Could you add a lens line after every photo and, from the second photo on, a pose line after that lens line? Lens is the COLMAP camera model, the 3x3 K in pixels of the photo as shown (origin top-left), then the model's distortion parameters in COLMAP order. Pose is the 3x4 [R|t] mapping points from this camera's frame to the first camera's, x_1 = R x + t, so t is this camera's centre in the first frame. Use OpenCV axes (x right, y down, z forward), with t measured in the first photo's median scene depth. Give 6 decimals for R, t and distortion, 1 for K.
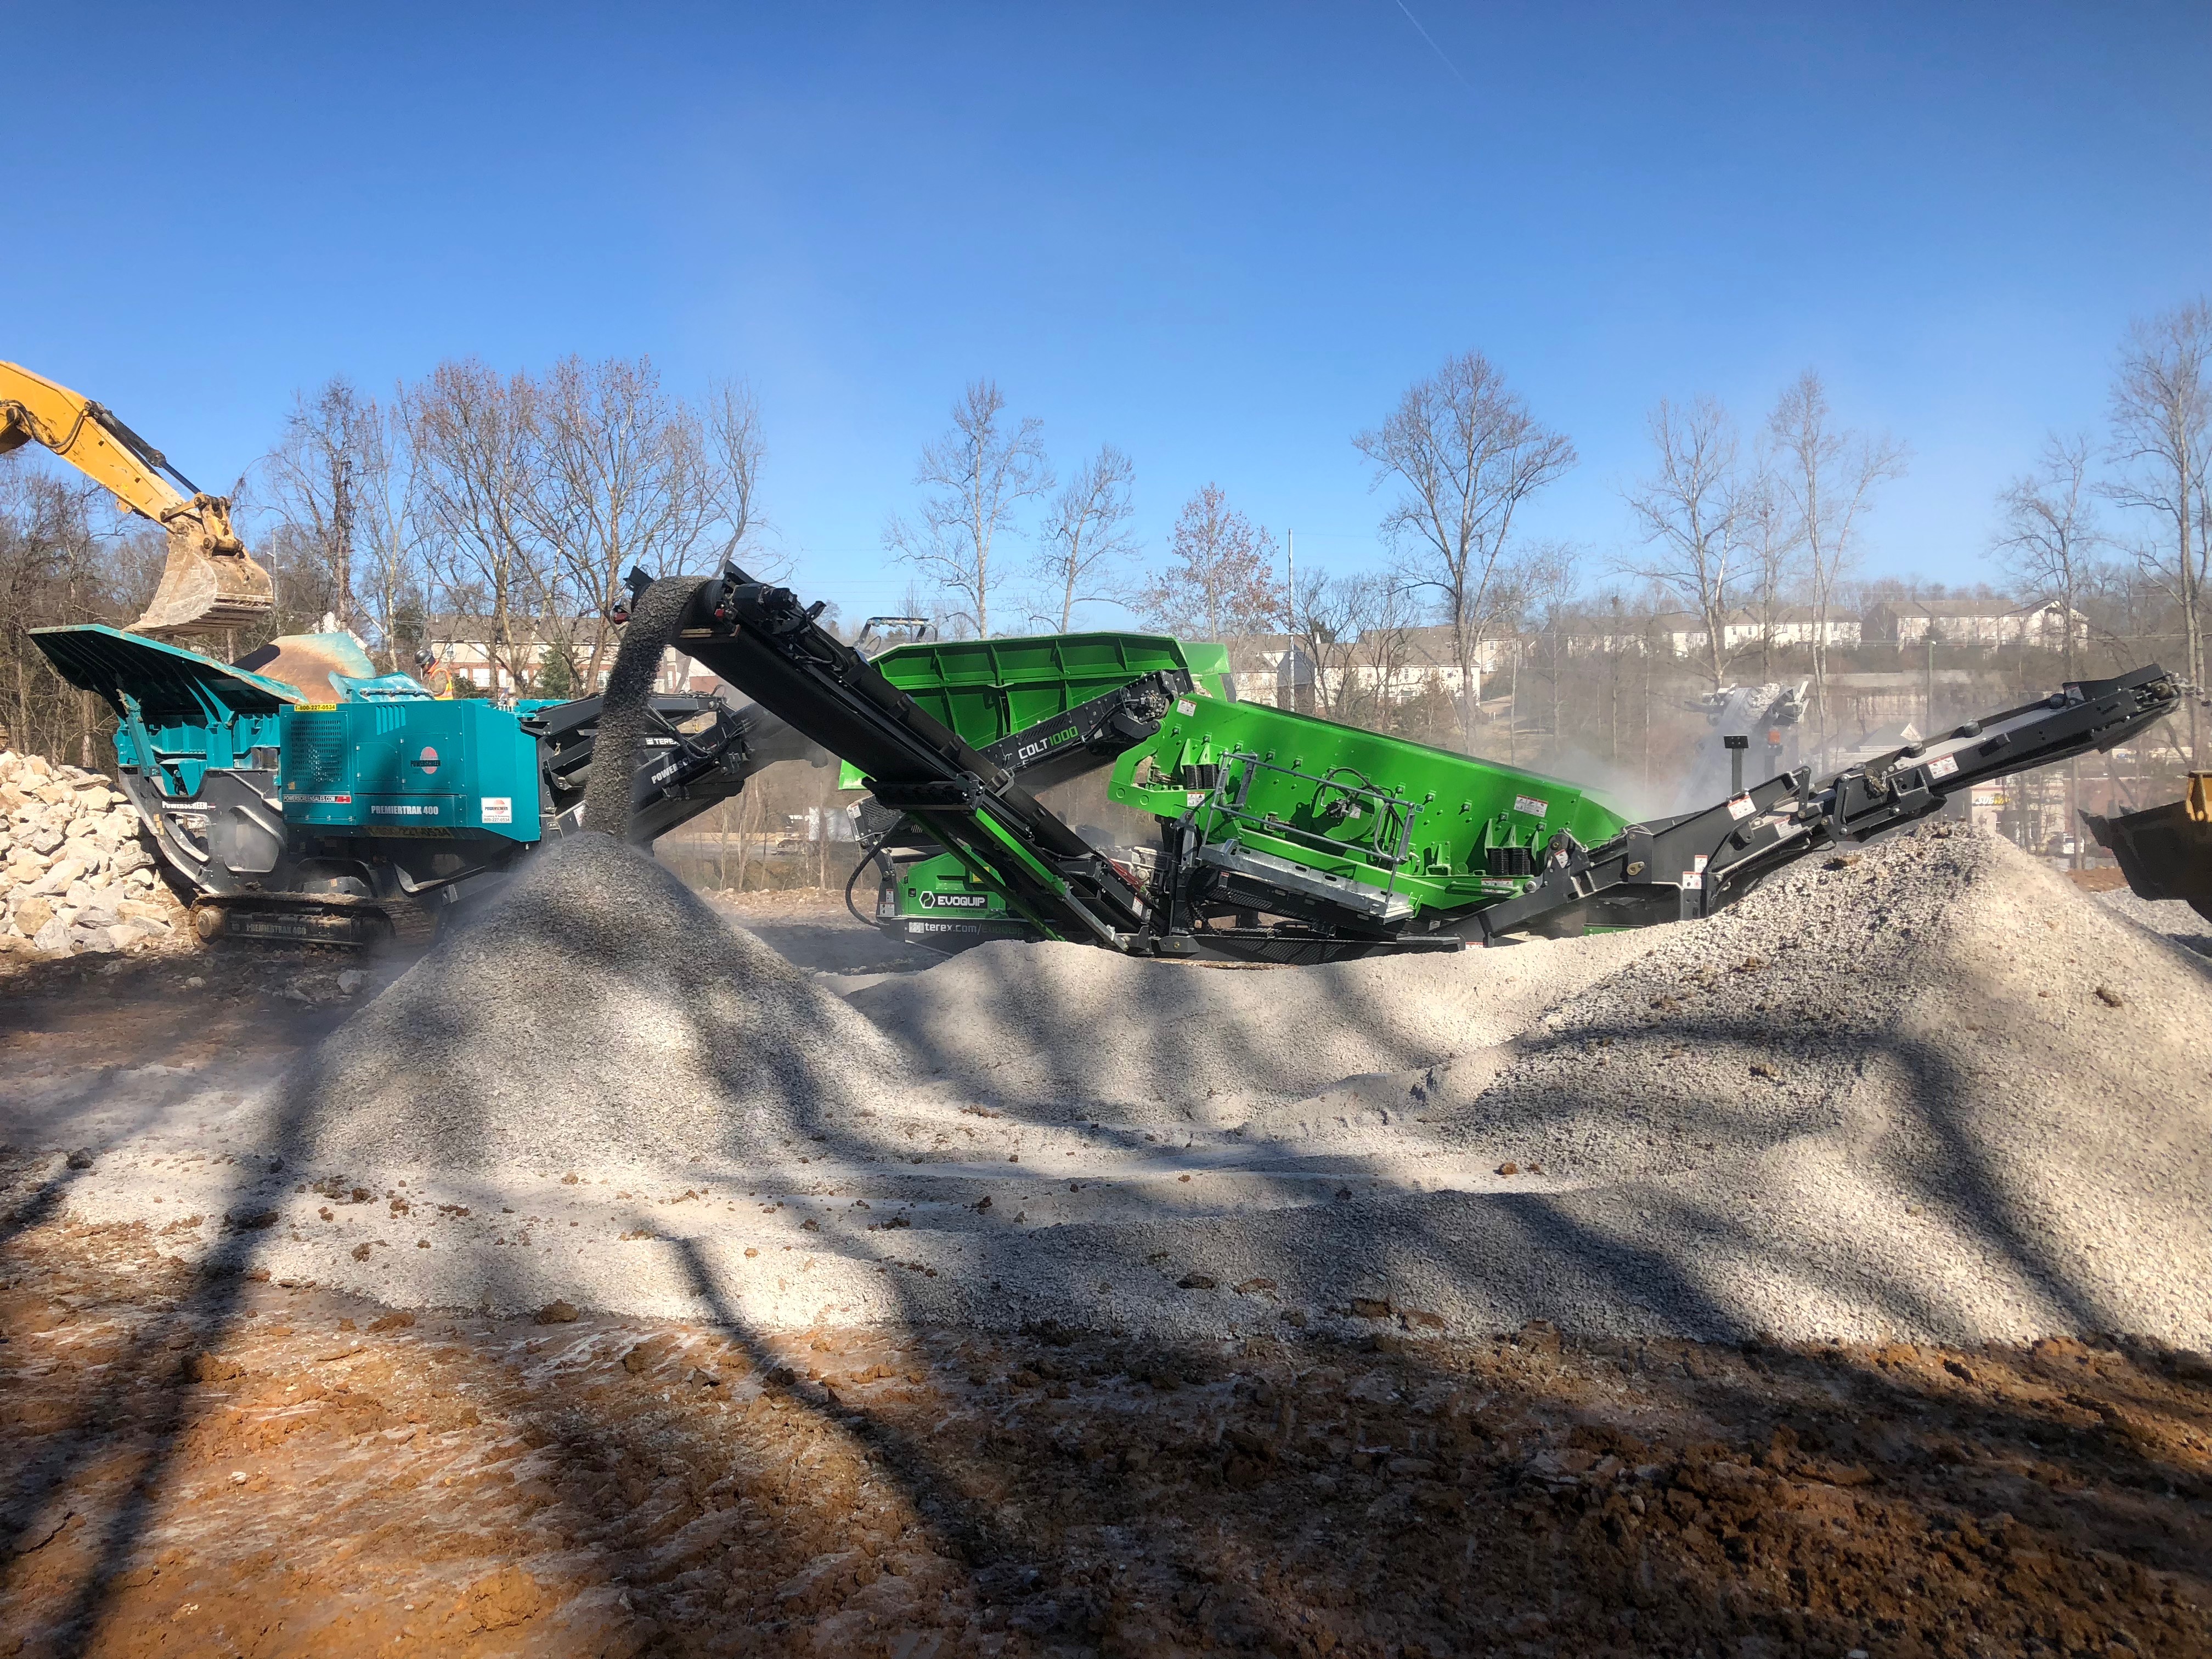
lens RADIAL K [[1800.0, 0, 1106.0], [0, 1800.0, 829.5], [0, 0, 1]] dist [0.035924, -0.001073]
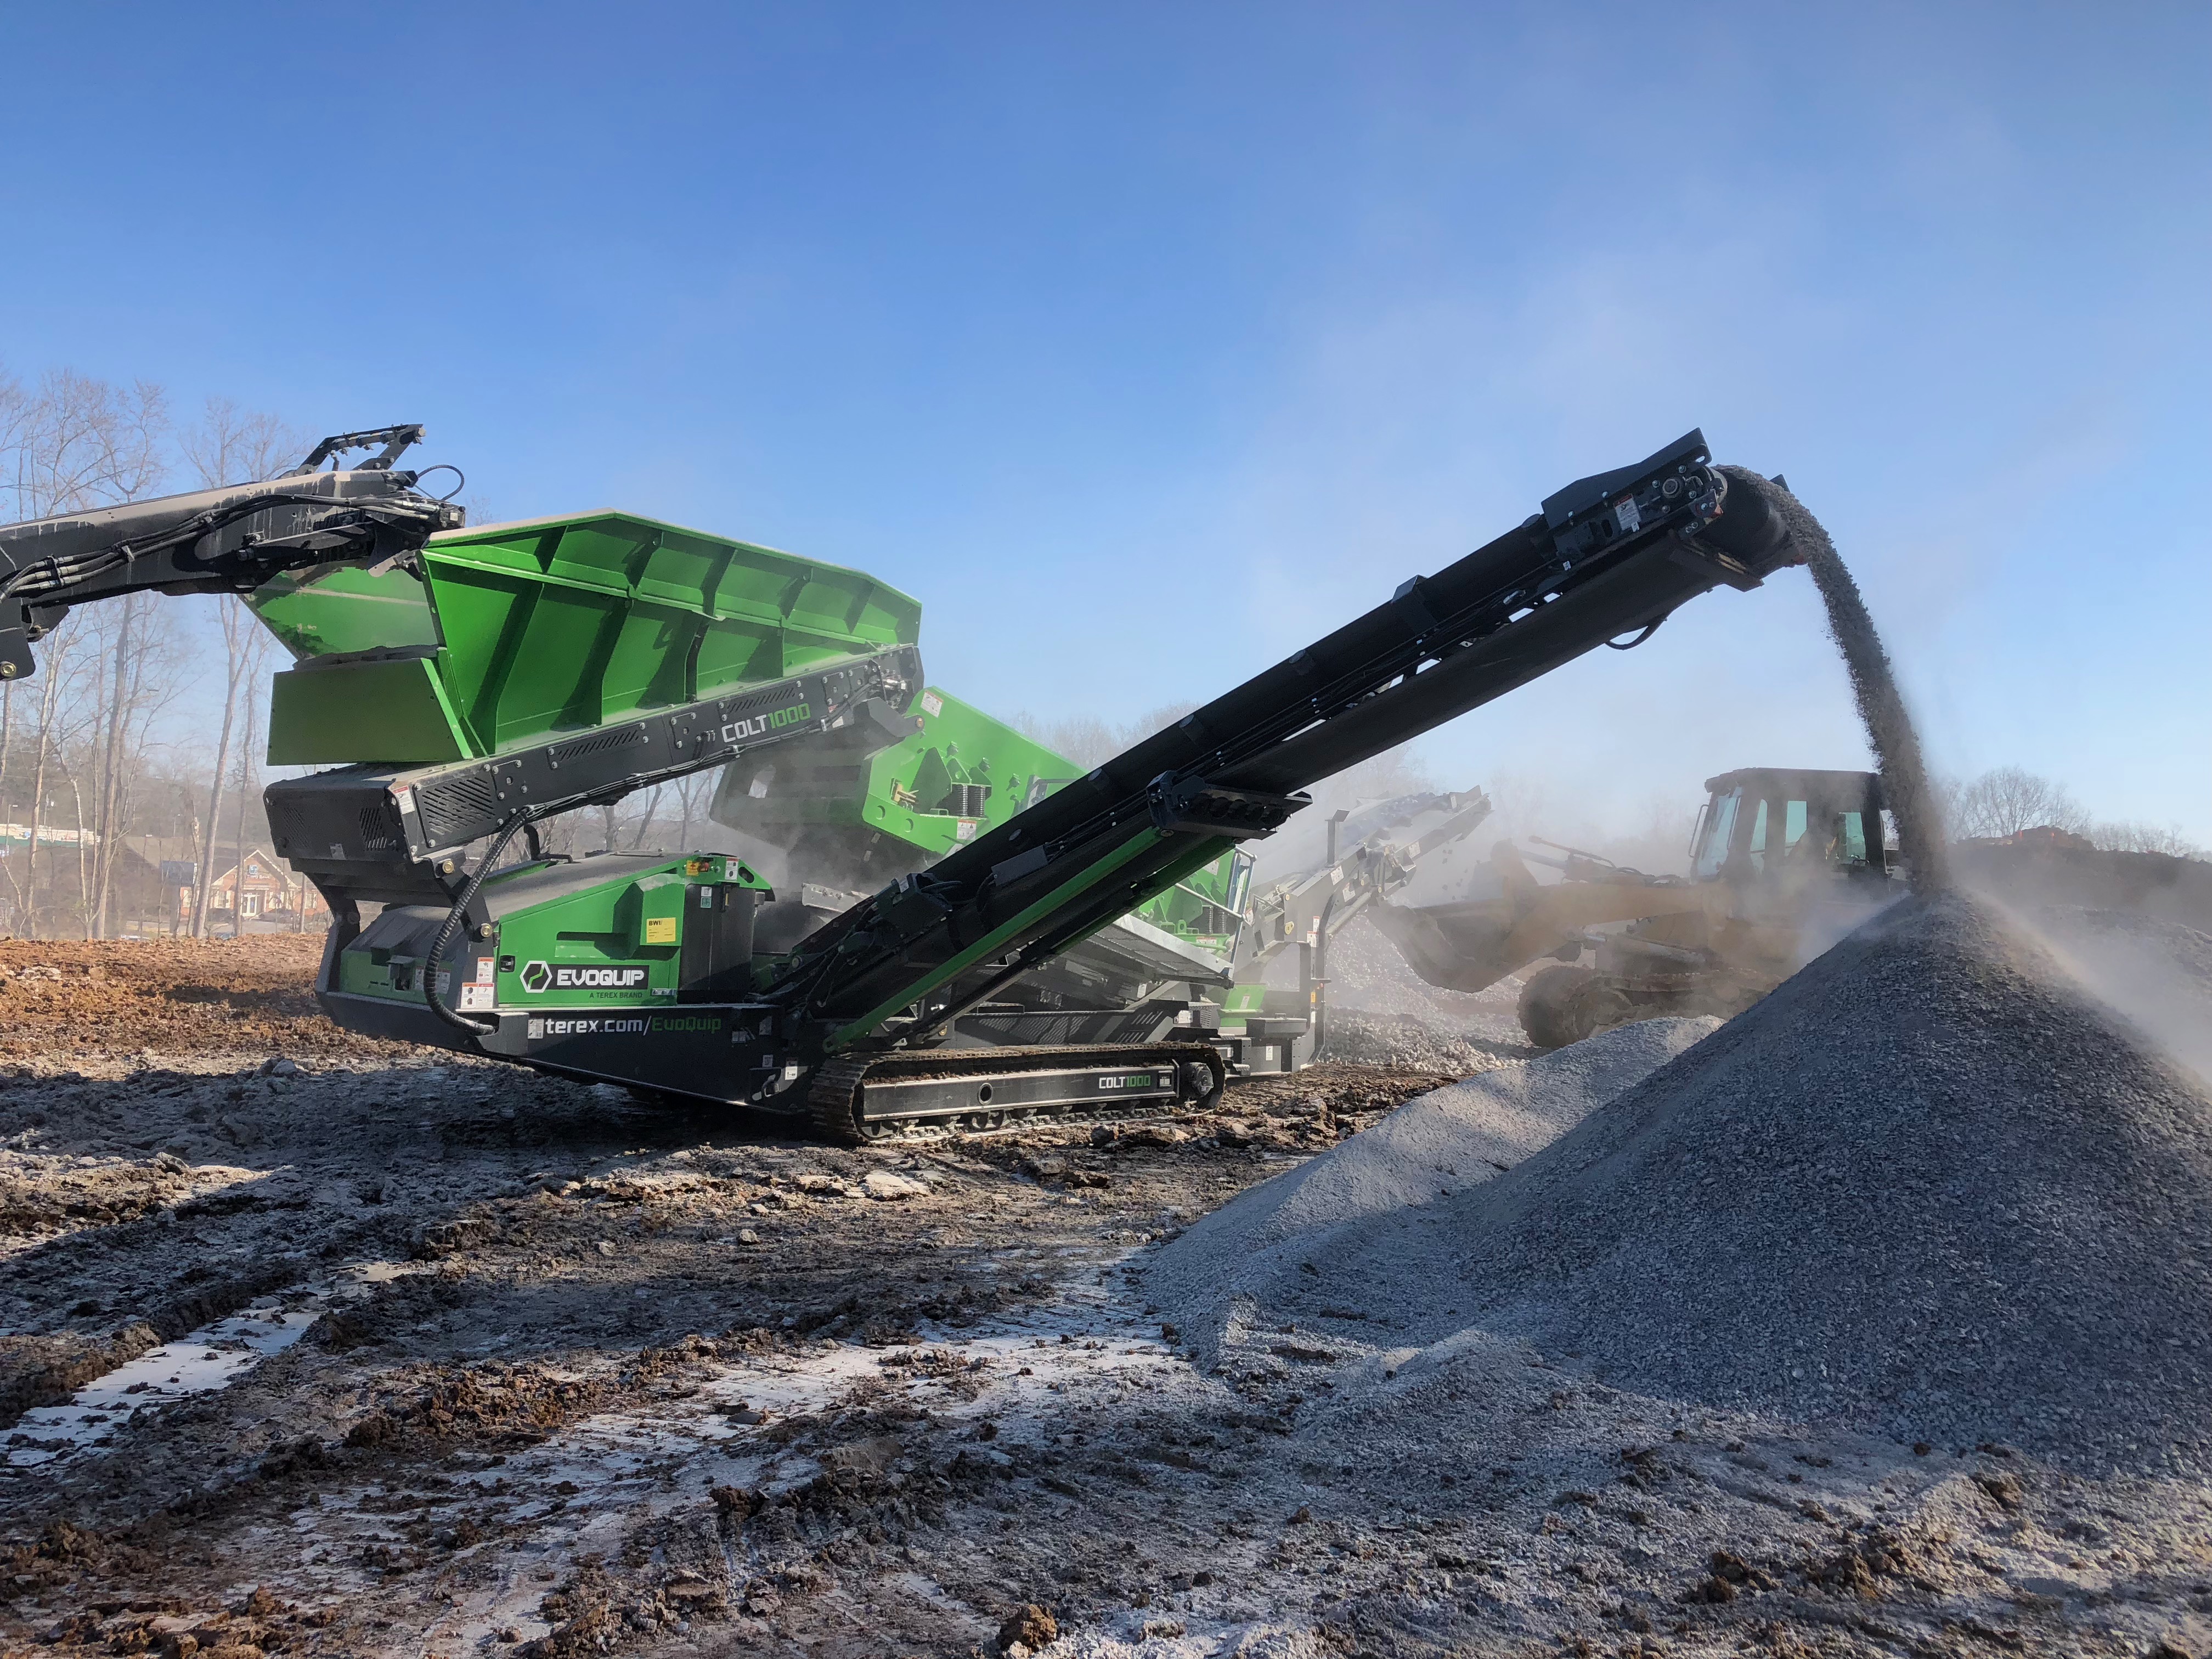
lens RADIAL K [[1800.0, 0, 1106.0], [0, 1800.0, 829.5], [0, 0, 1]] dist [0.035924, -0.001073]
pose [[0.186439, 0.059777, 0.980646, -0.358897], [-0.027192, 0.998079, -0.055670, 0.012176], [-0.982090, -0.016287, 0.187706, 0.435424]]
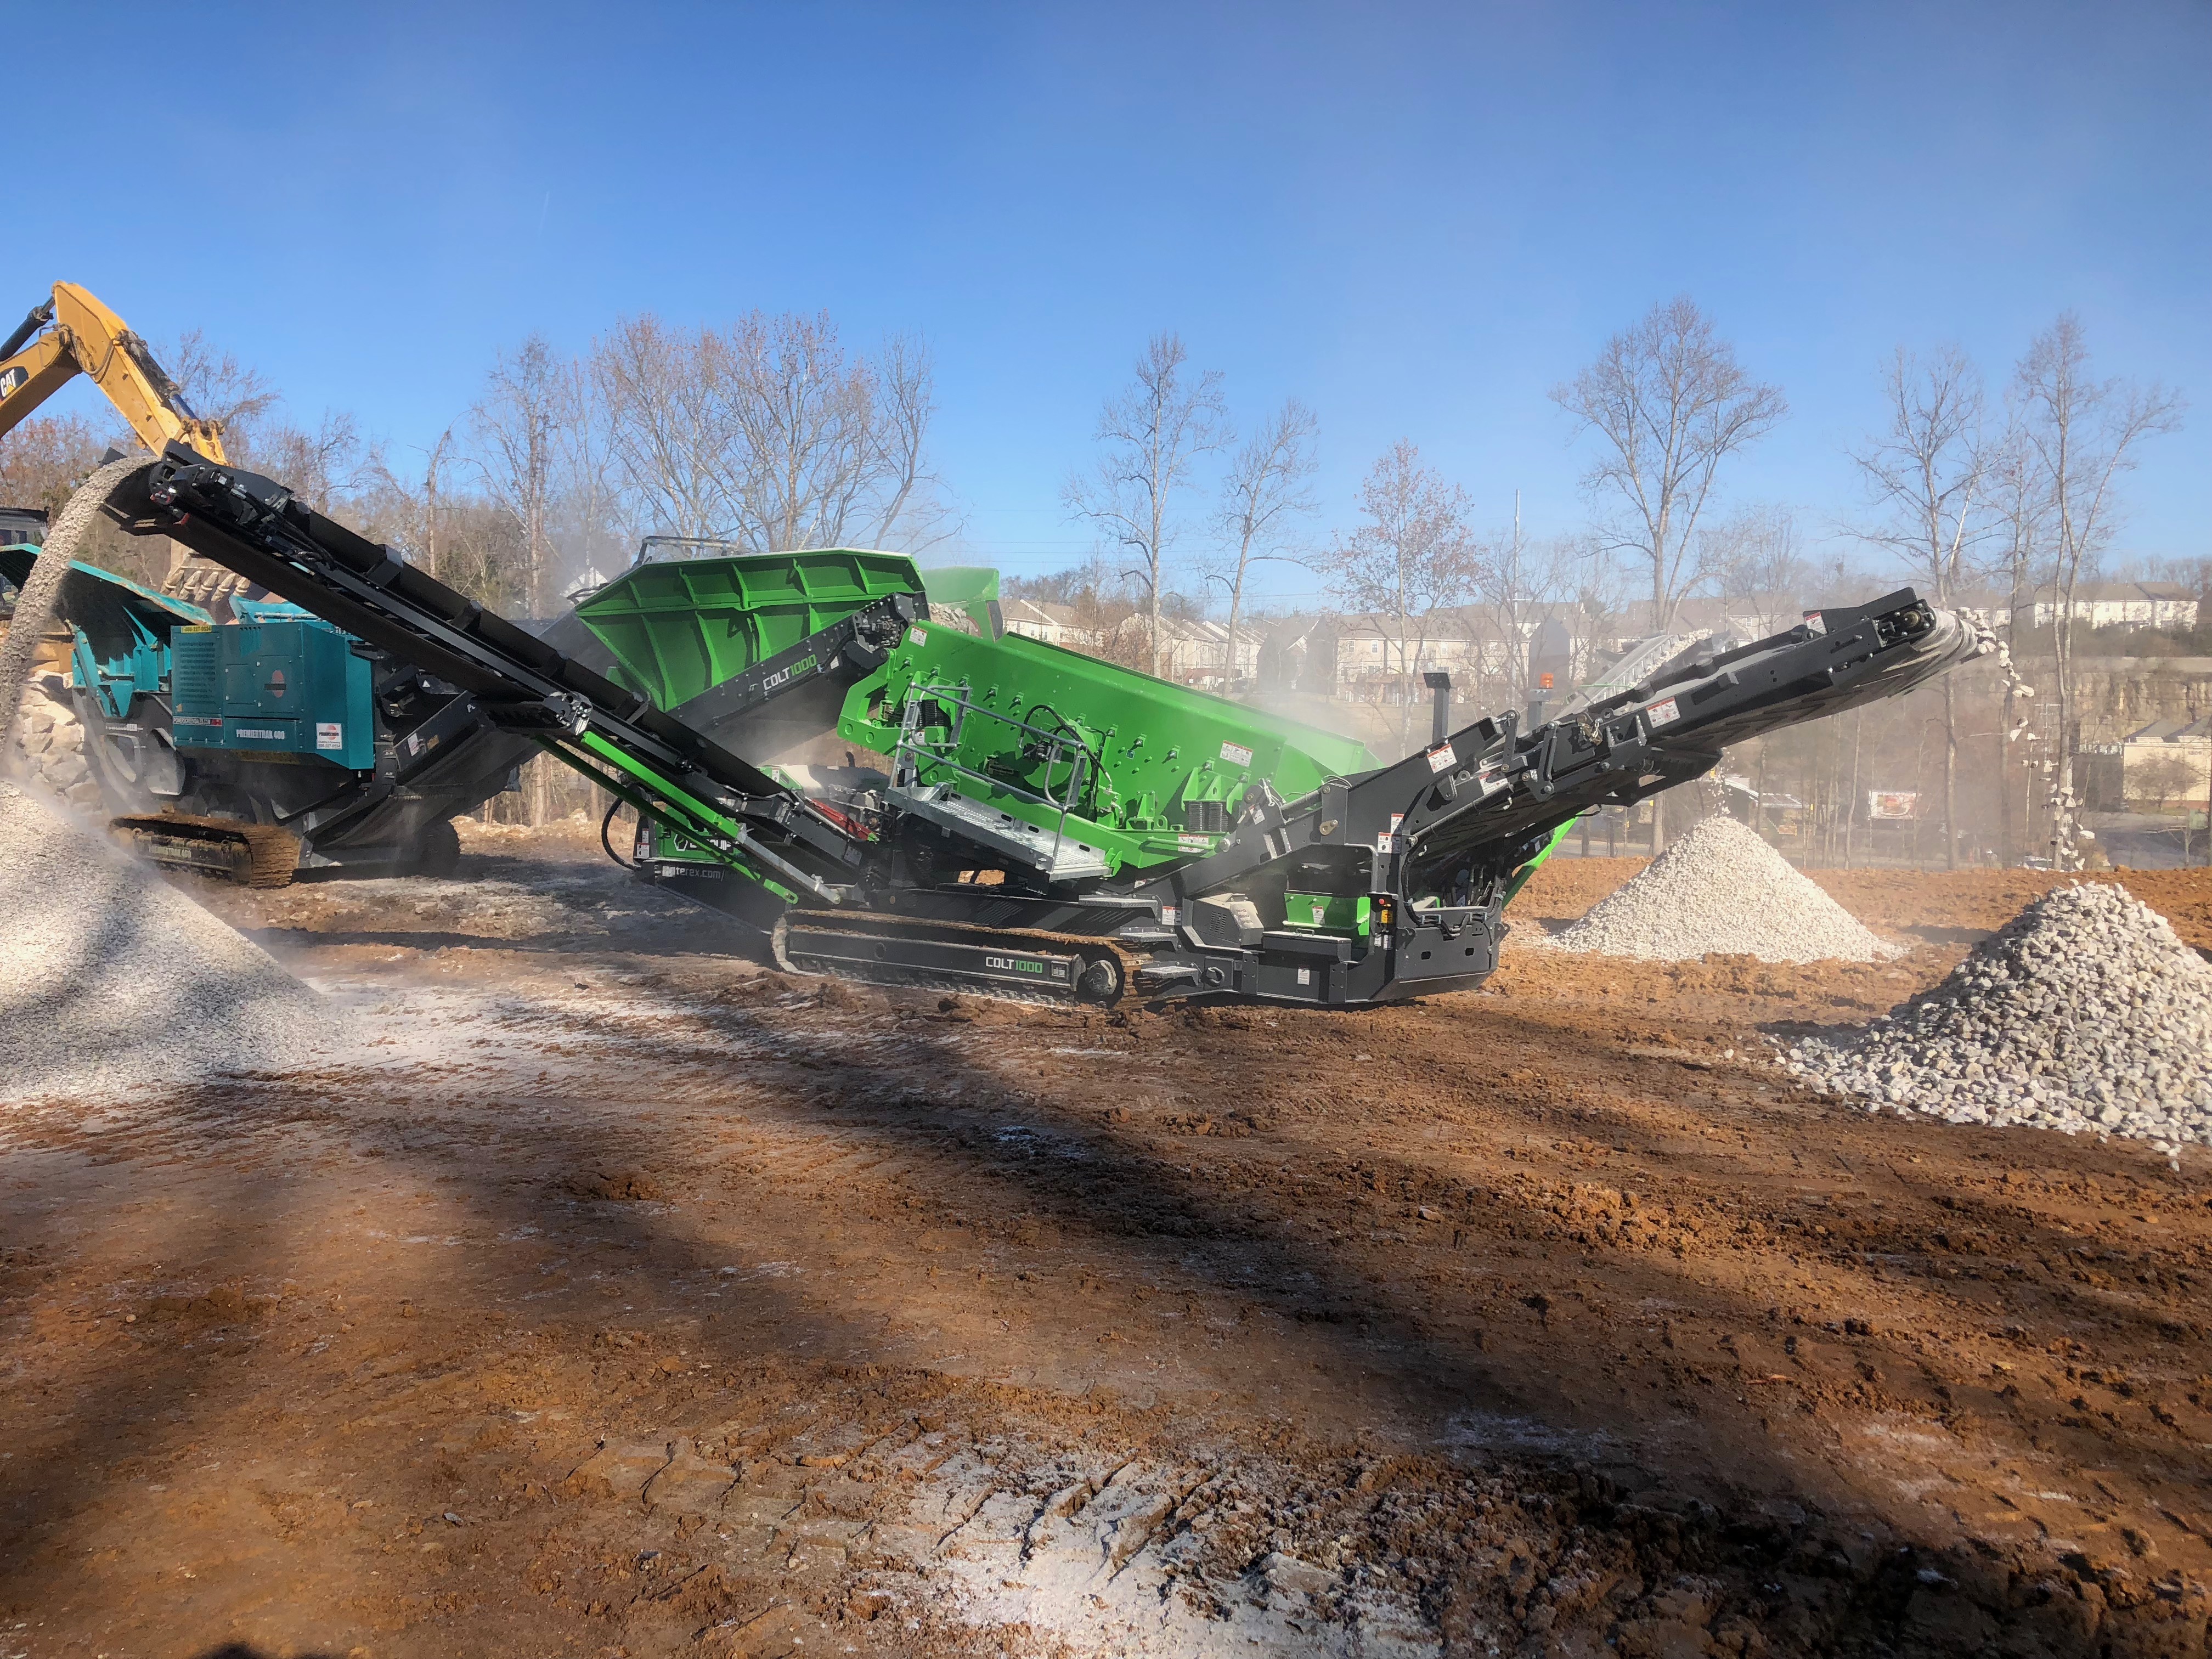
lens RADIAL K [[1800.0, 0, 1106.0], [0, 1800.0, 829.5], [0, 0, 1]] dist [0.035924, -0.001073]
pose [[0.988004, 0.035493, -0.150295, 0.151407], [-0.032901, 0.999264, 0.019700, 0.004475], [0.150884, -0.014518, 0.988445, 0.069878]]
